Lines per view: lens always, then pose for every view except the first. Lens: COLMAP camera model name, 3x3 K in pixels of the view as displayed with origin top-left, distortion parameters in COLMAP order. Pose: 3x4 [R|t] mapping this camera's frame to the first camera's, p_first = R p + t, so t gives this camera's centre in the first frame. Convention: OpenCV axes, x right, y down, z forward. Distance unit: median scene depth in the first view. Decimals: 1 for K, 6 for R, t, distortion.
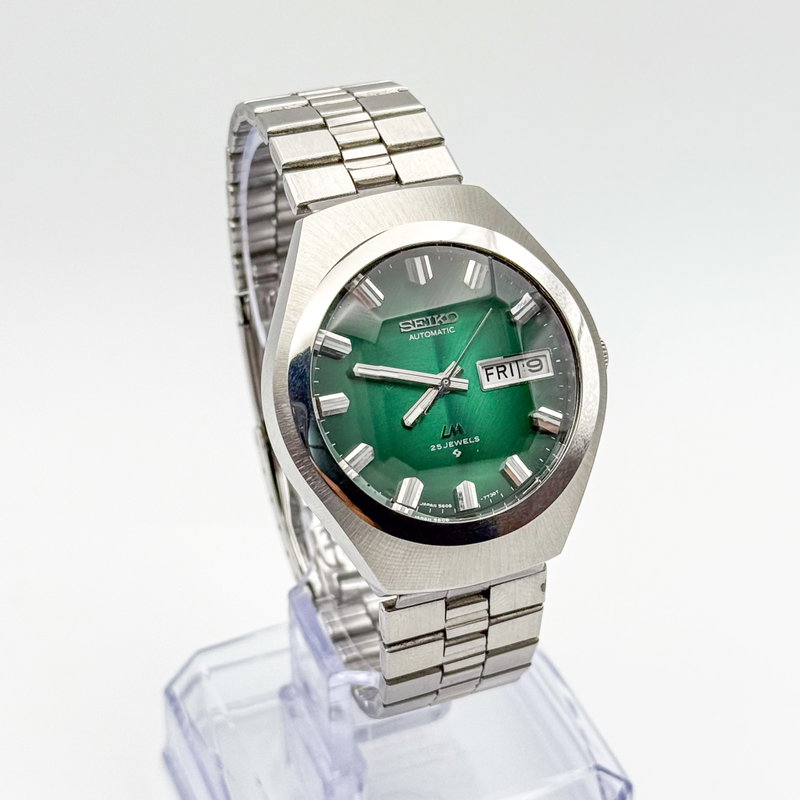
lens RADIAL K [[2227.6, 0, 400.0], [0, 2227.6, 400.0], [0, 0, 1]] dist [-0.010386, 0.135805]
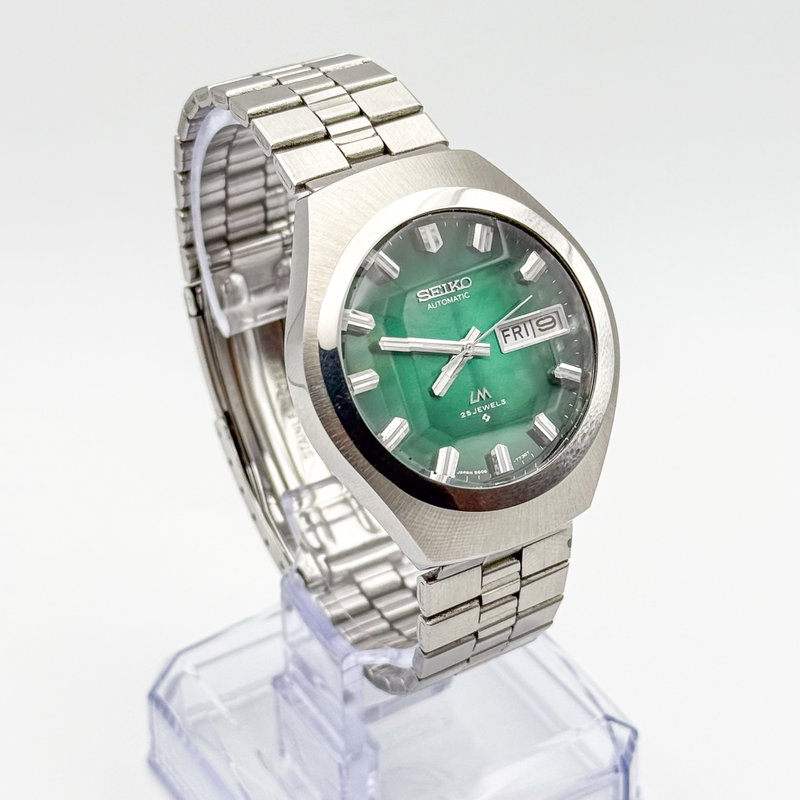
lens RADIAL K [[2227.6, 0, 400.0], [0, 2227.6, 400.0], [0, 0, 1]] dist [-0.010386, 0.135805]
pose [[0.984490, -0.102634, 0.142289, -0.147038], [0.101580, 0.994719, 0.014665, -0.002497], [-0.143042, 0.000016, 0.989717, 0.018074]]
